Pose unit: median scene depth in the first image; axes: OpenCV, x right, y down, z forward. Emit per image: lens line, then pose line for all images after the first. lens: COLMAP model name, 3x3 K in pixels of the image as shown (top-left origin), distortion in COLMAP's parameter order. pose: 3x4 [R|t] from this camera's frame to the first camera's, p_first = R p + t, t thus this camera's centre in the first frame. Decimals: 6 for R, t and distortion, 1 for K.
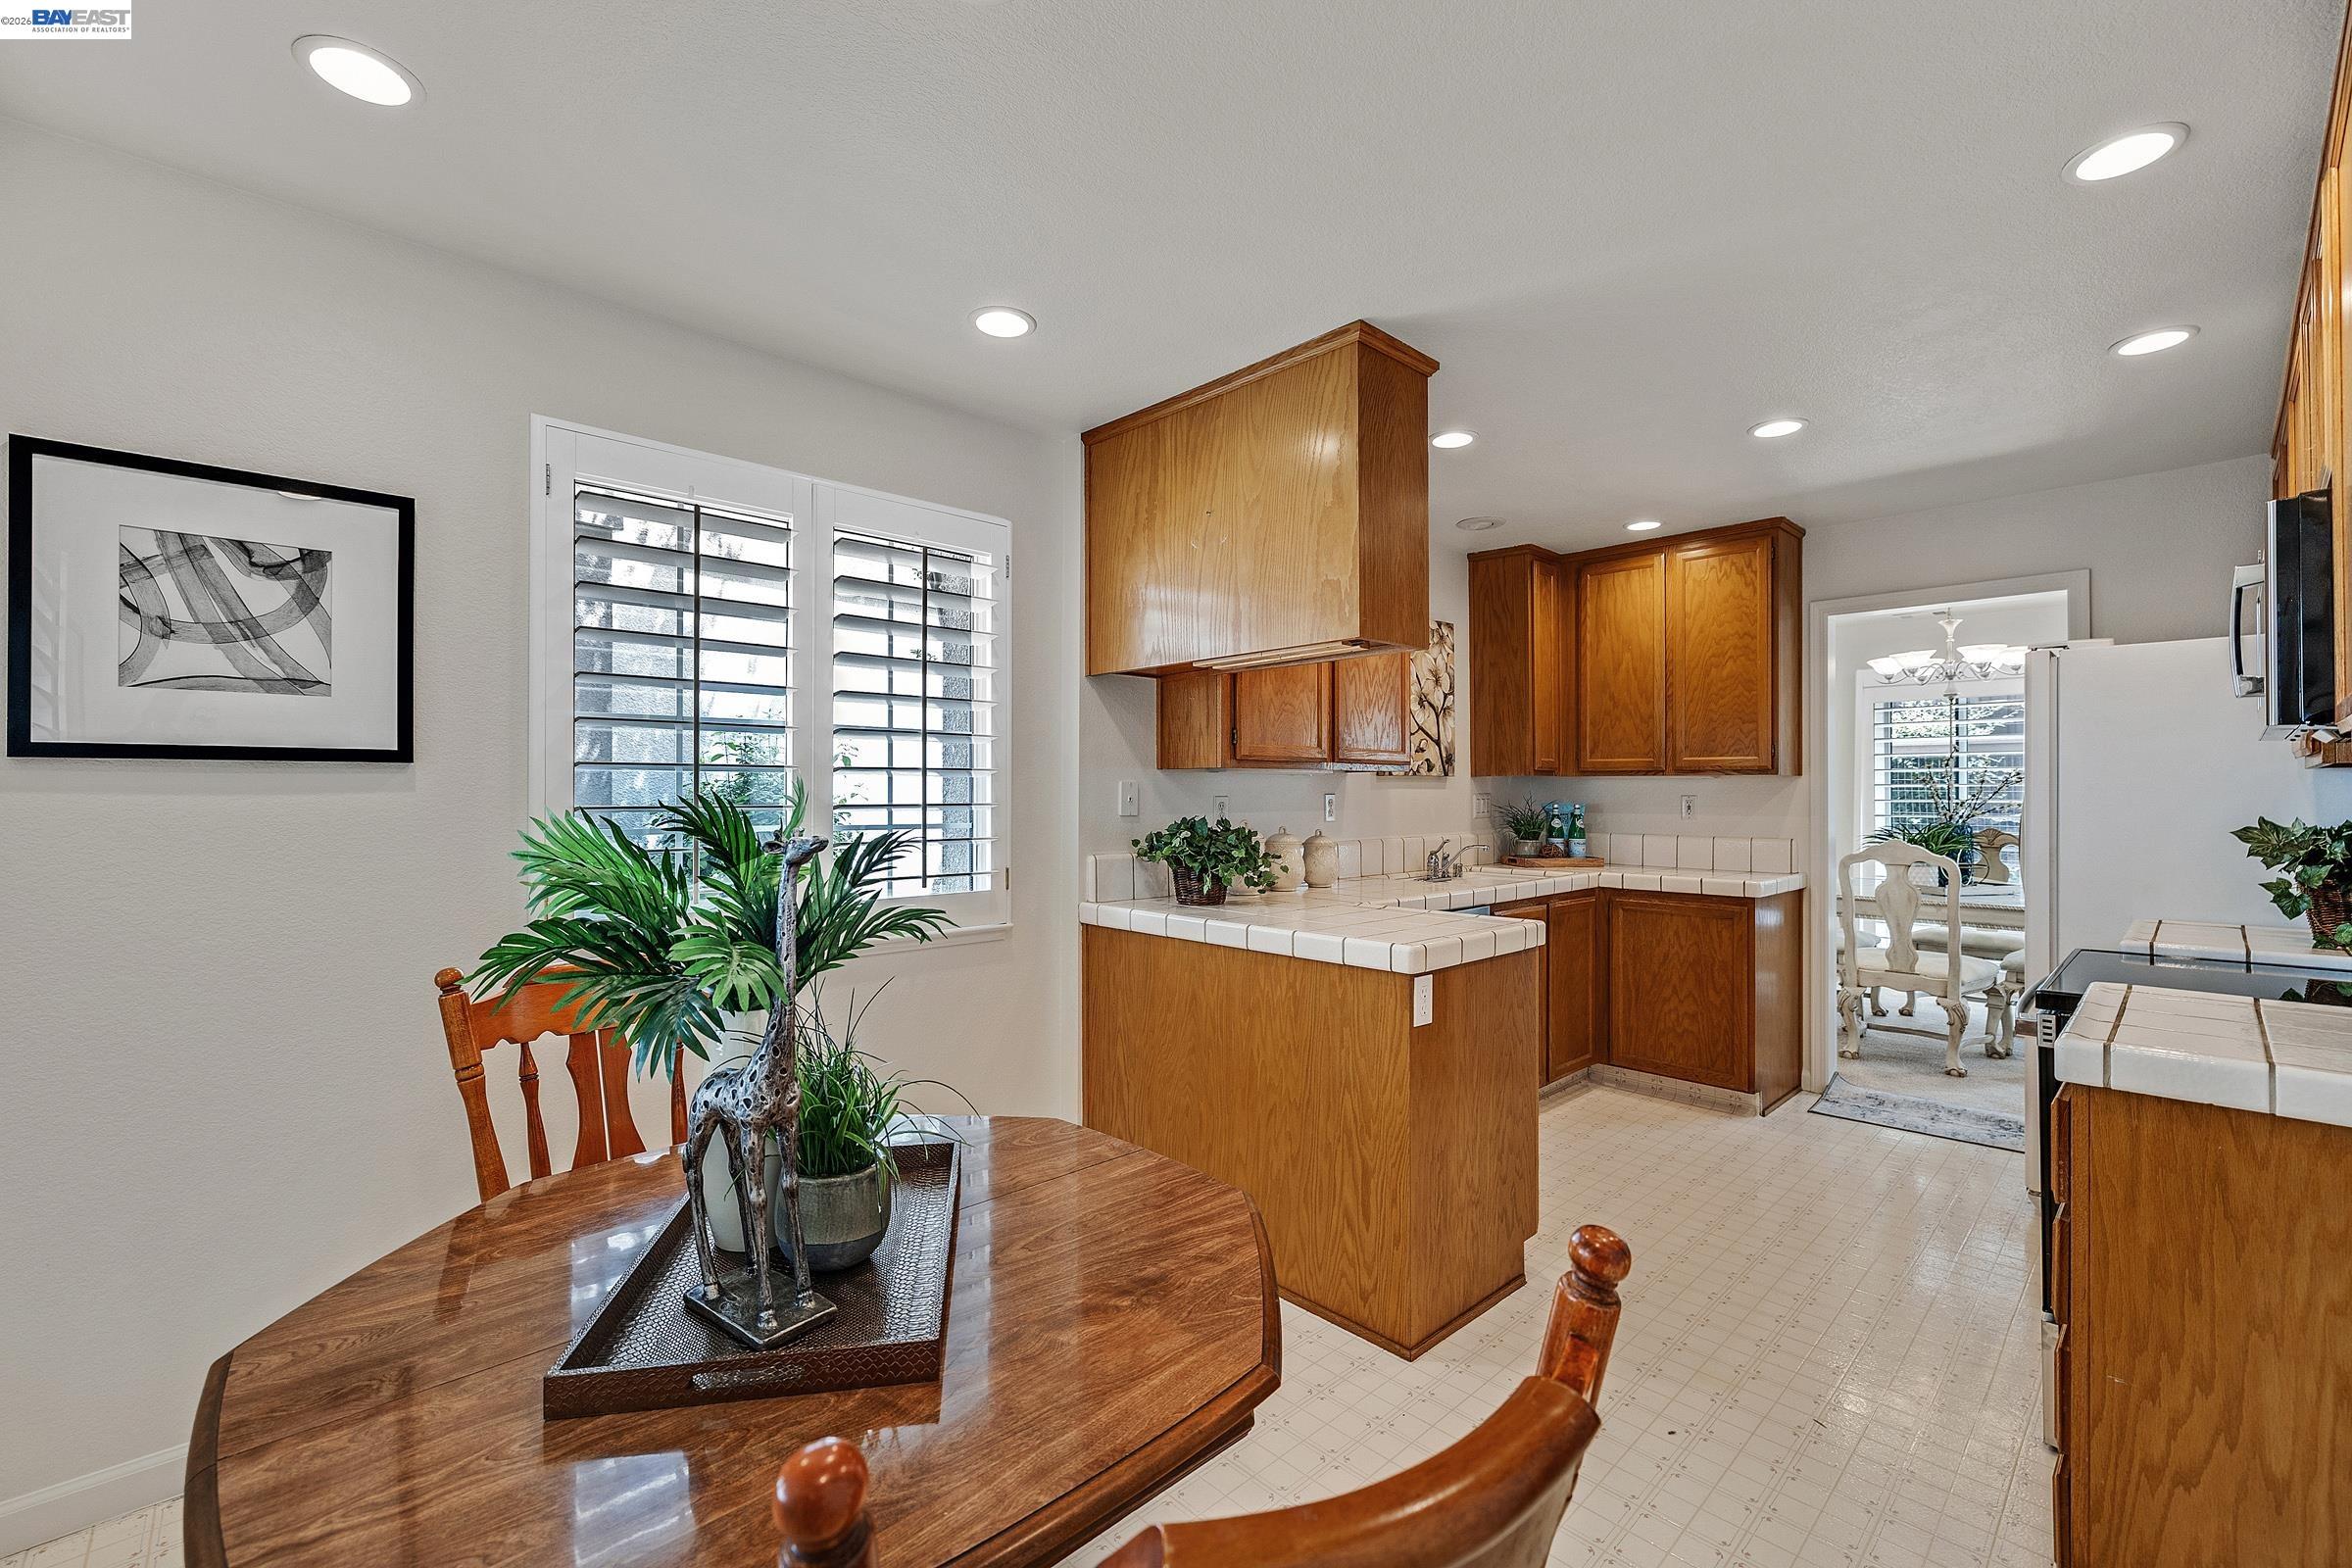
lens RADIAL K [[967.6, 0, 1164.9], [0, 967.6, 784.9], [0, 0, 1]] dist [0.004142, 0.000226]
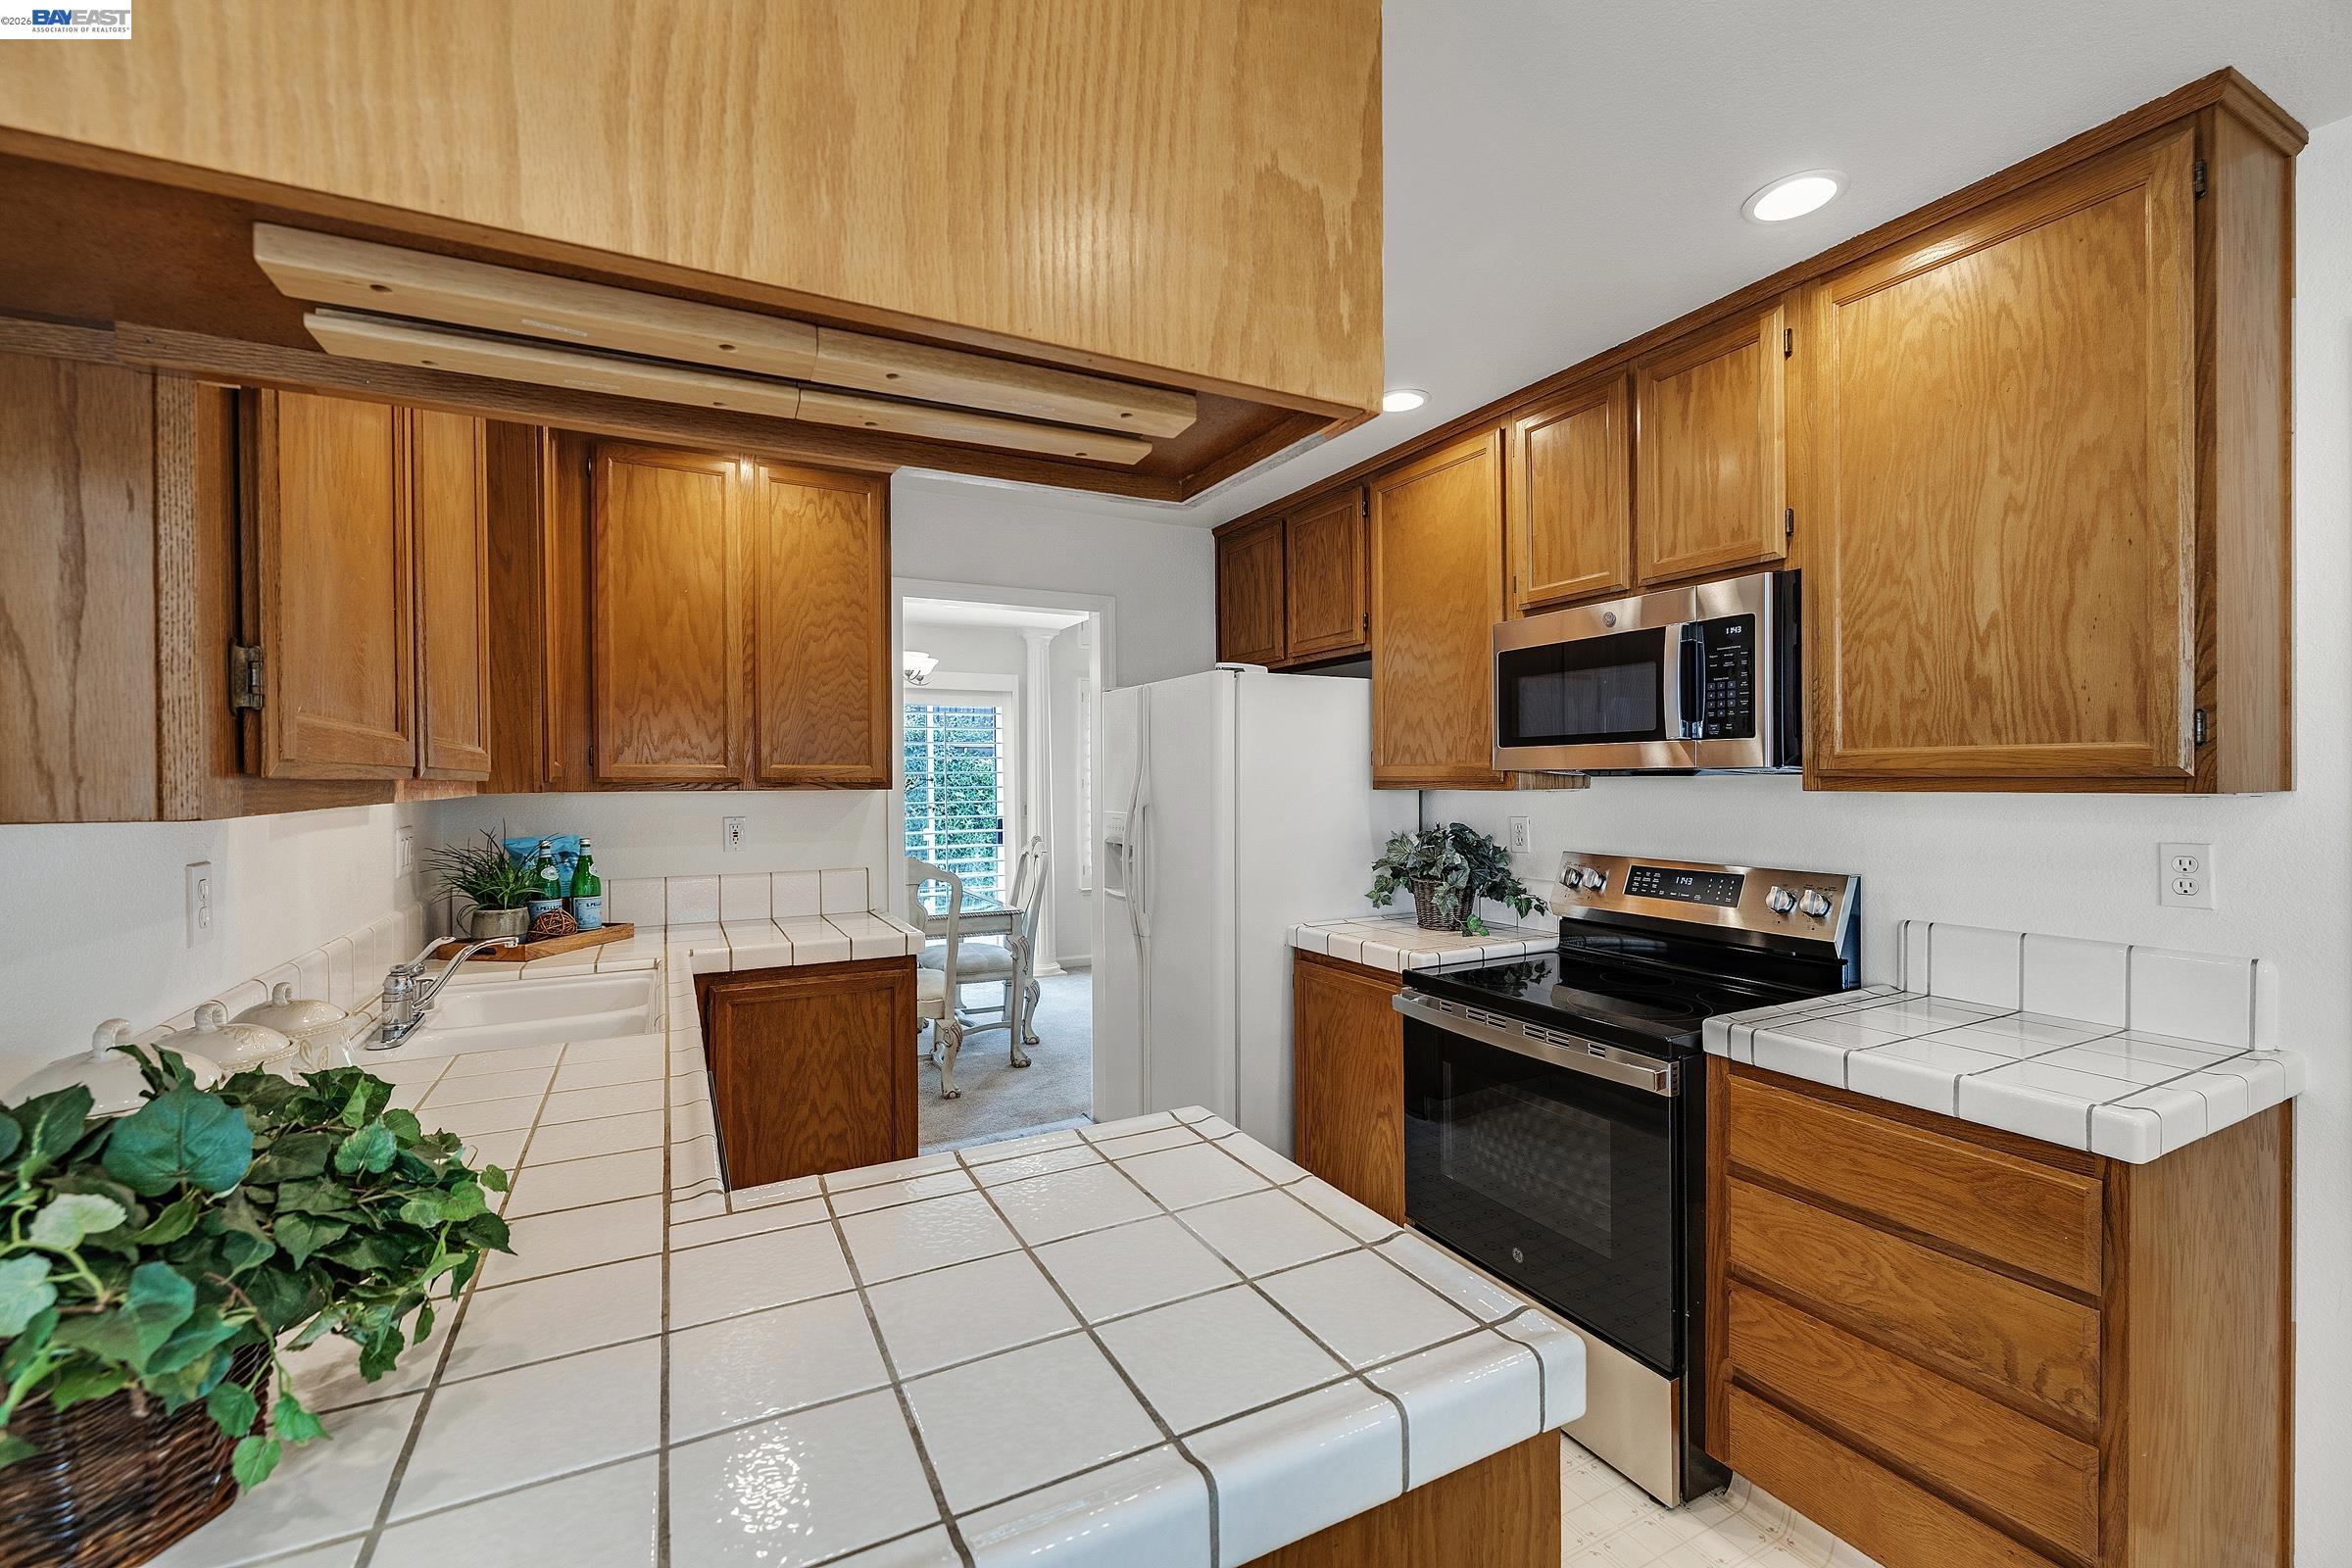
lens RADIAL K [[967.6, 0, 1179.4], [0, 967.6, 782.4], [0, 0, 1]] dist [0.004142, 0.000226]
pose [[0.262499, -0.012527, 0.964851, -0.059461], [-0.000744, 0.999913, 0.013185, -0.025243], [-0.964932, -0.004179, 0.262467, 0.546506]]
